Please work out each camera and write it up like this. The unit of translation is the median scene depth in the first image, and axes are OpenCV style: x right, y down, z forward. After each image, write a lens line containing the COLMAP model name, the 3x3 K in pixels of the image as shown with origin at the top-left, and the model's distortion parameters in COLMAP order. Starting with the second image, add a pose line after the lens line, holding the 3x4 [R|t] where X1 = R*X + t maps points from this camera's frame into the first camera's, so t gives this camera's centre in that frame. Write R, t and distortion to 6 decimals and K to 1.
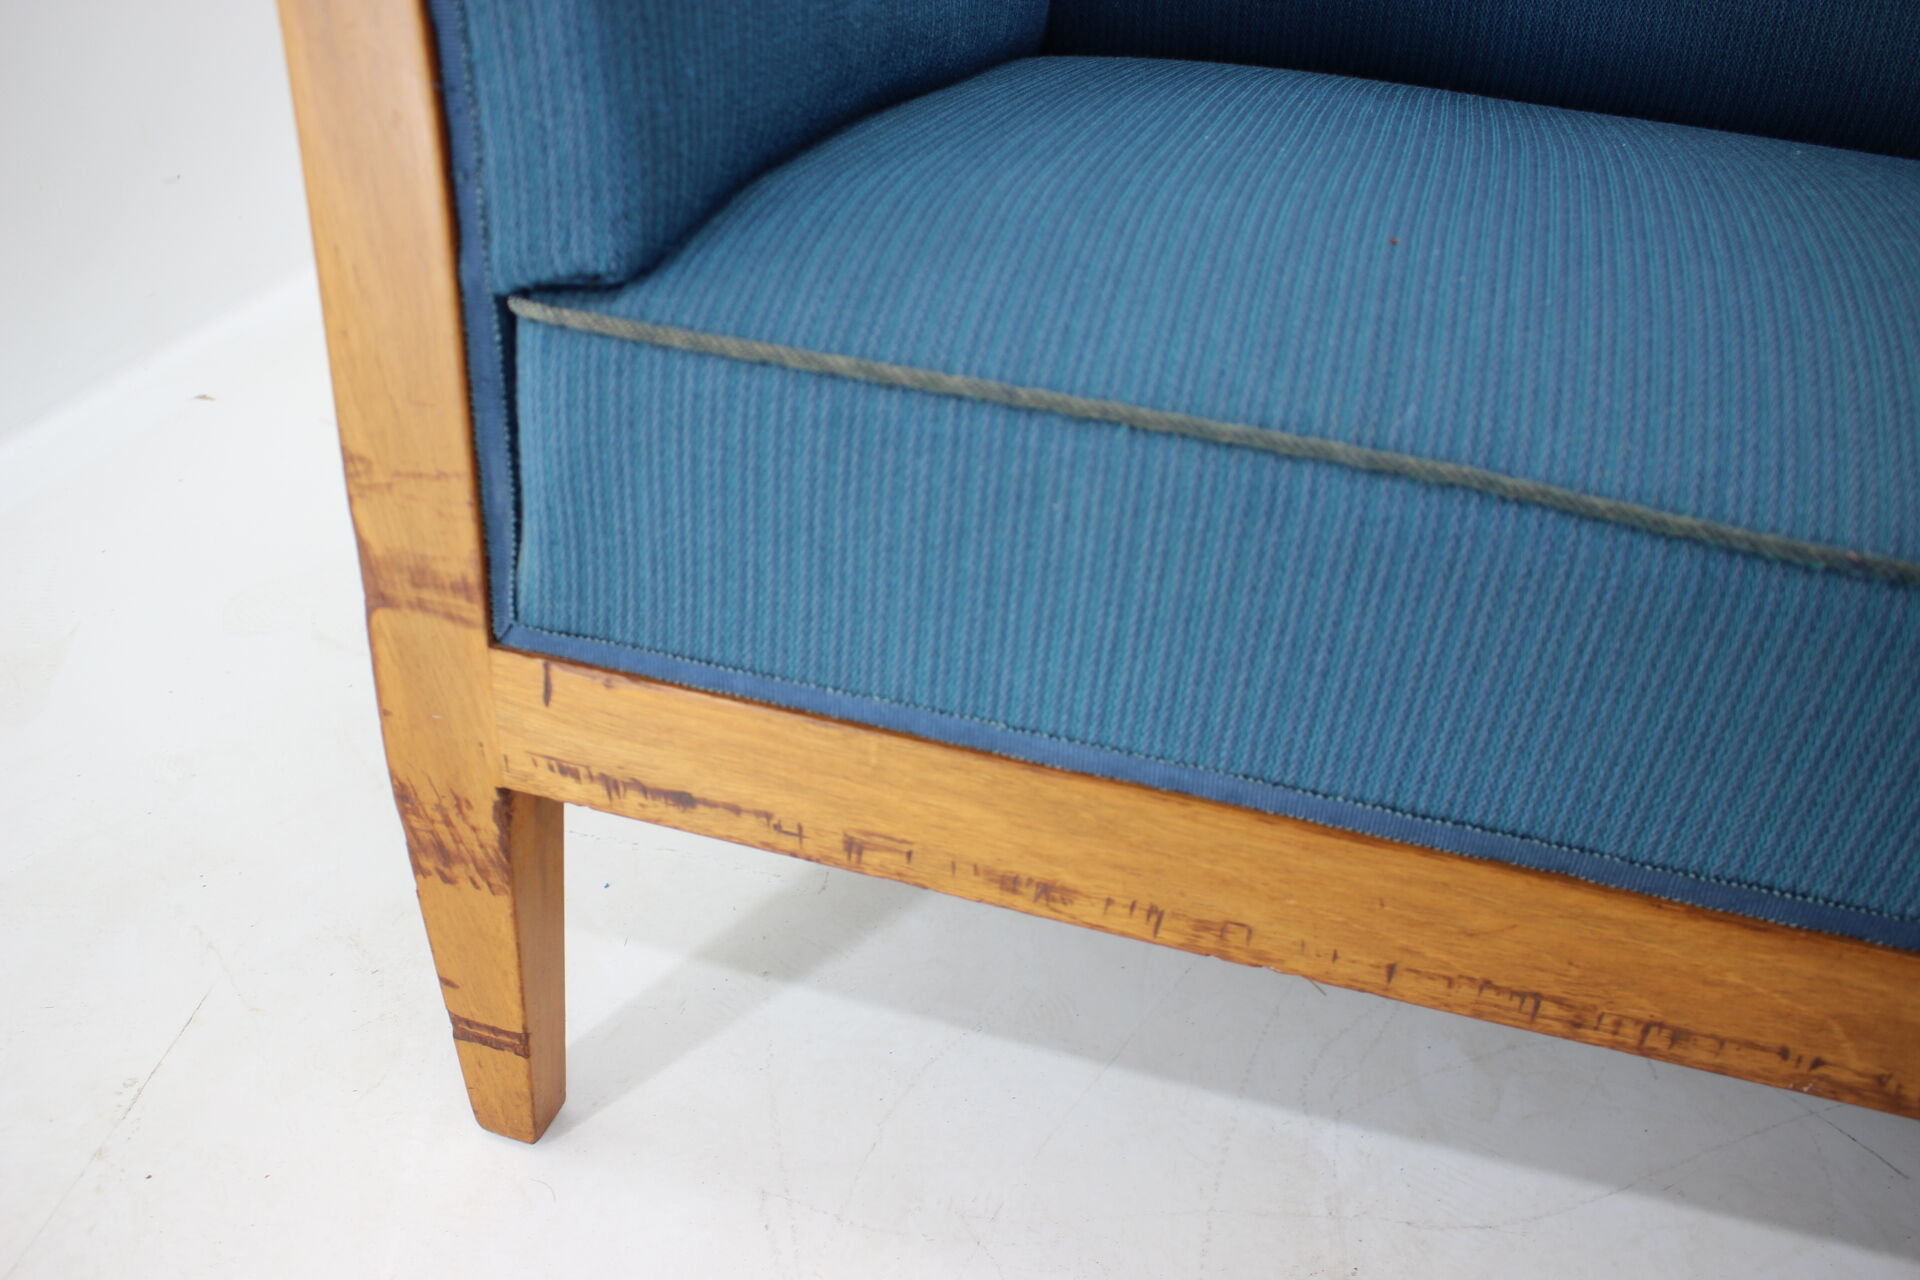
lens RADIAL K [[1637.8, 0, 960.0], [0, 1637.8, 640.0], [0, 0, 1]] dist [-0.116019, 0.000635]
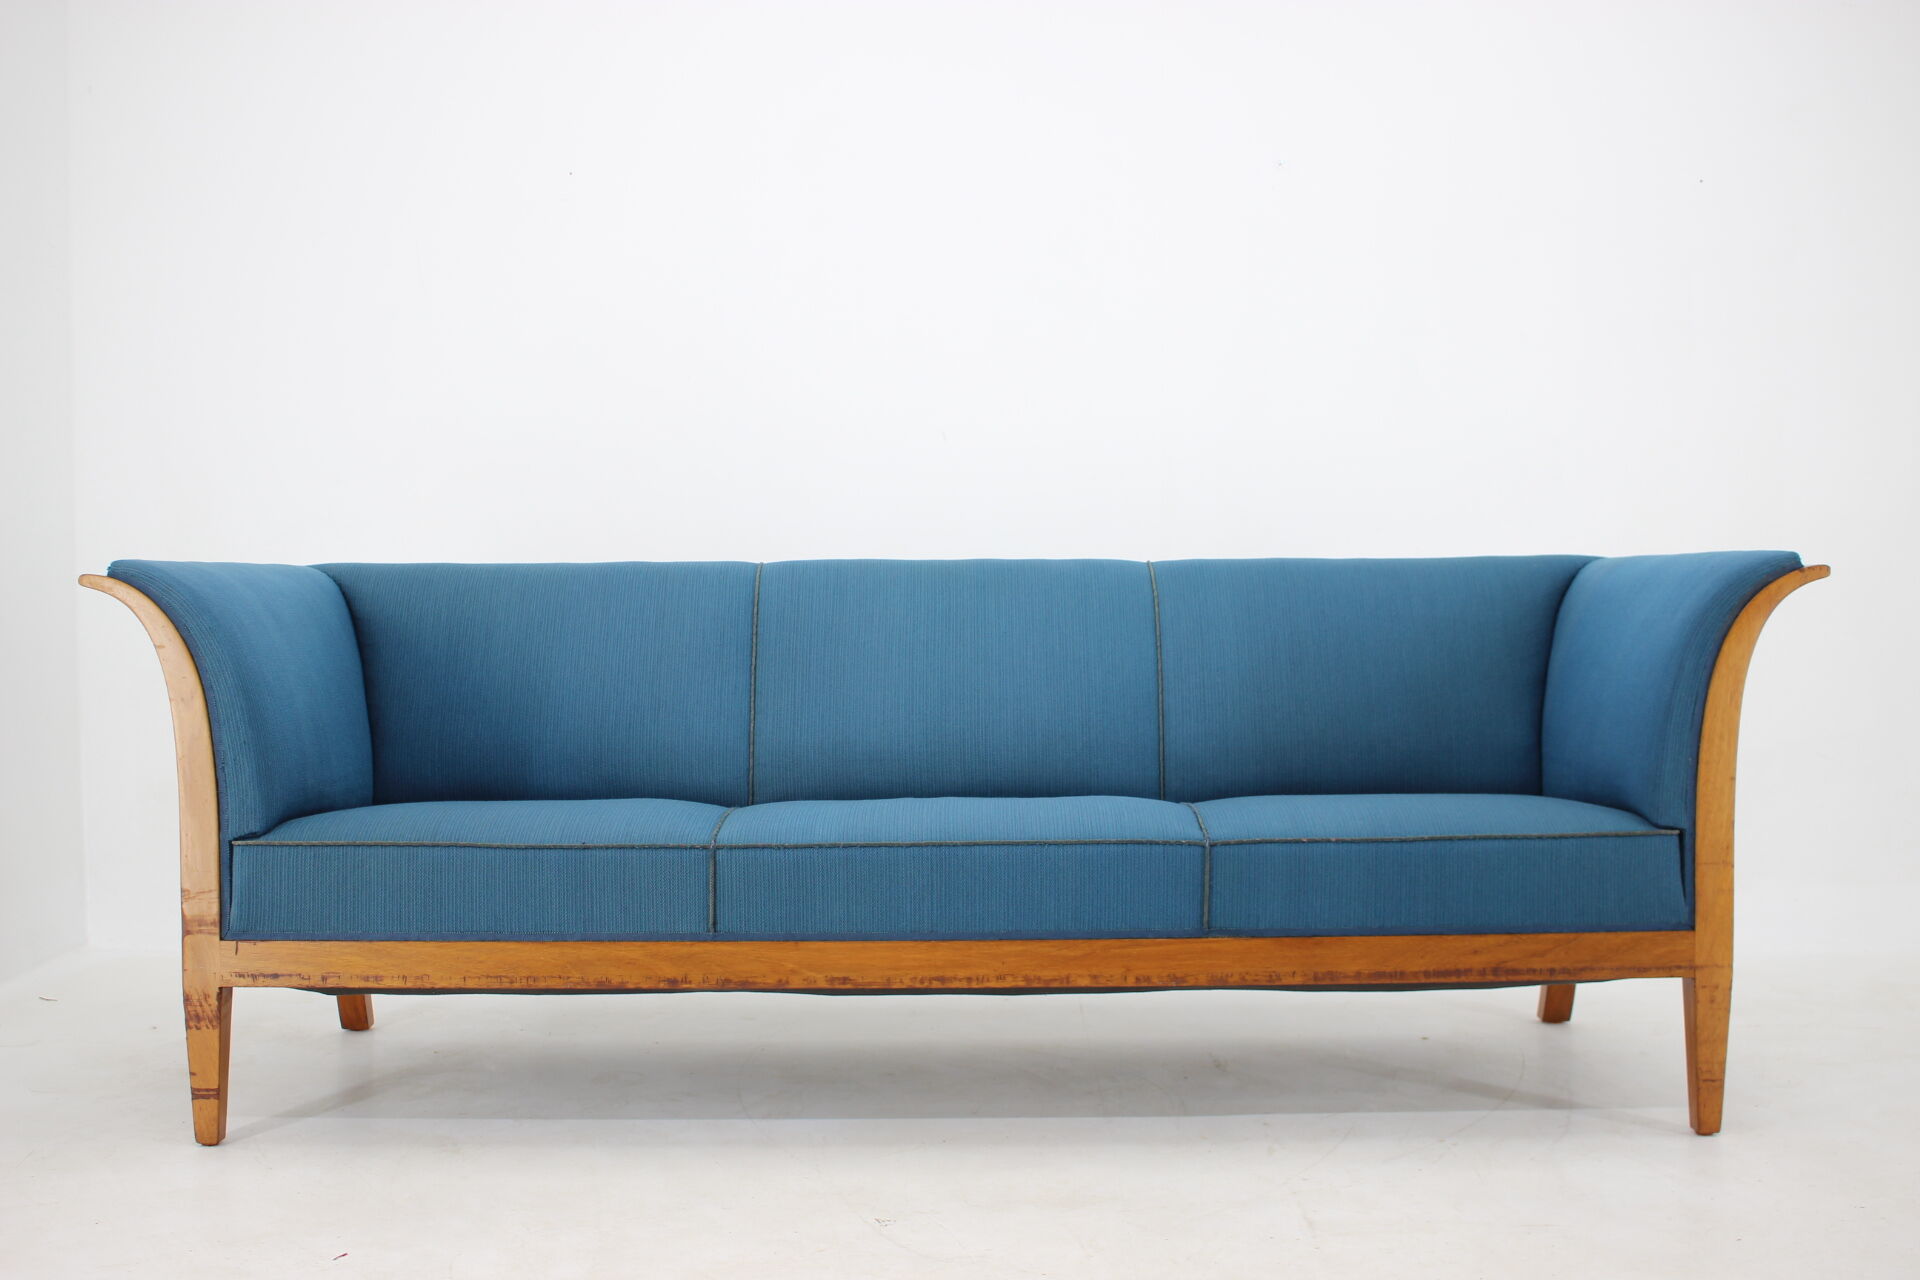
lens RADIAL K [[2116.7, 0, 960.0], [0, 2116.7, 640.0], [0, 0, 1]] dist [-0.092310, 0.035168]
pose [[0.956627, -0.067777, 0.283323, 0.021626], [0.199997, 0.859950, -0.469561, 2.025437], [-0.211818, 0.505858, 0.836206, -3.755974]]
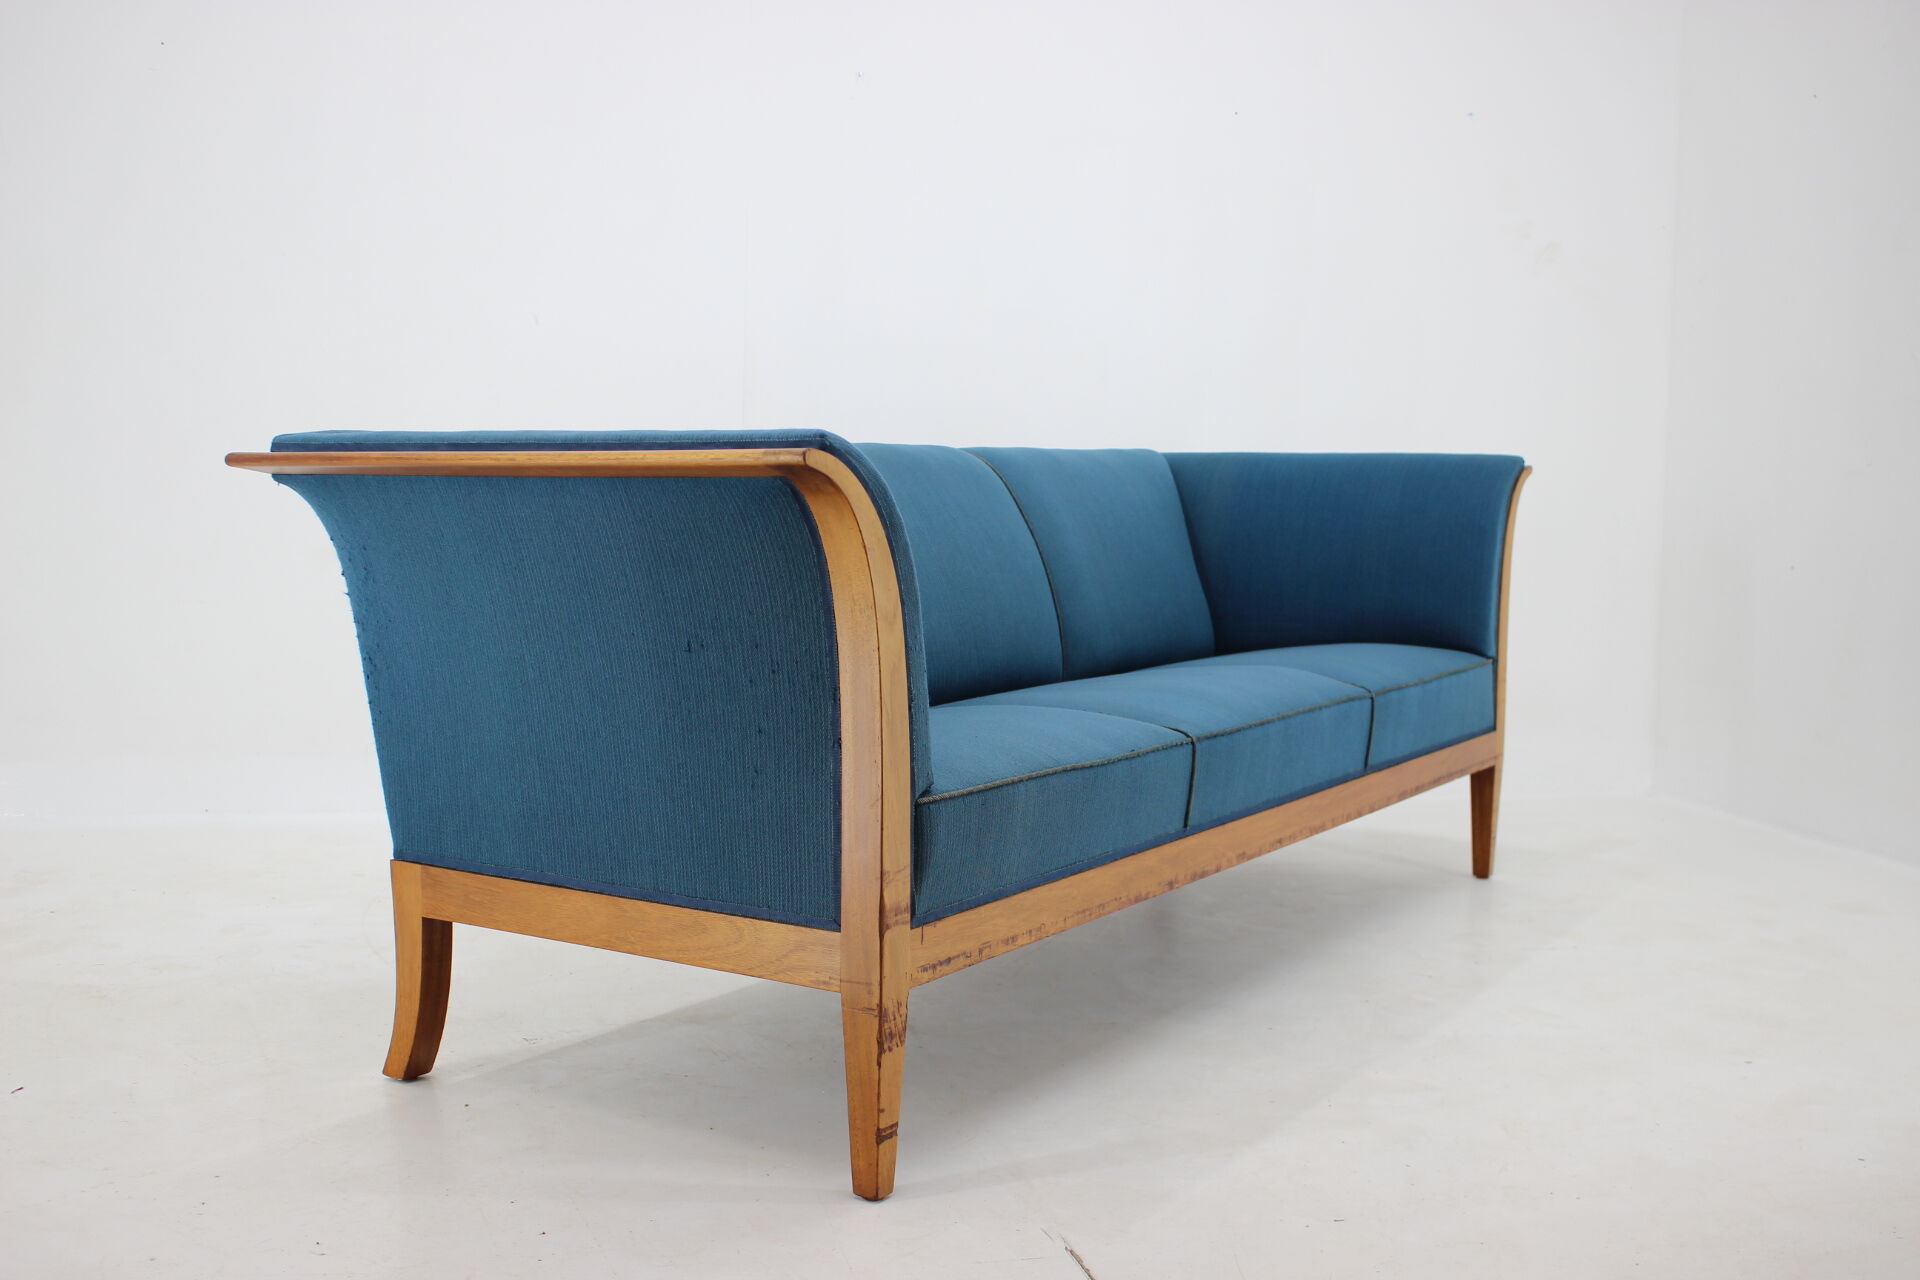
lens RADIAL K [[2116.7, 0, 960.0], [0, 2116.7, 640.0], [0, 0, 1]] dist [-0.092310, 0.035168]
pose [[0.268585, -0.135841, 0.953629, -3.861372], [0.513148, 0.858010, -0.022305, -0.314975], [-0.815194, 0.495344, 0.300155, -0.472380]]
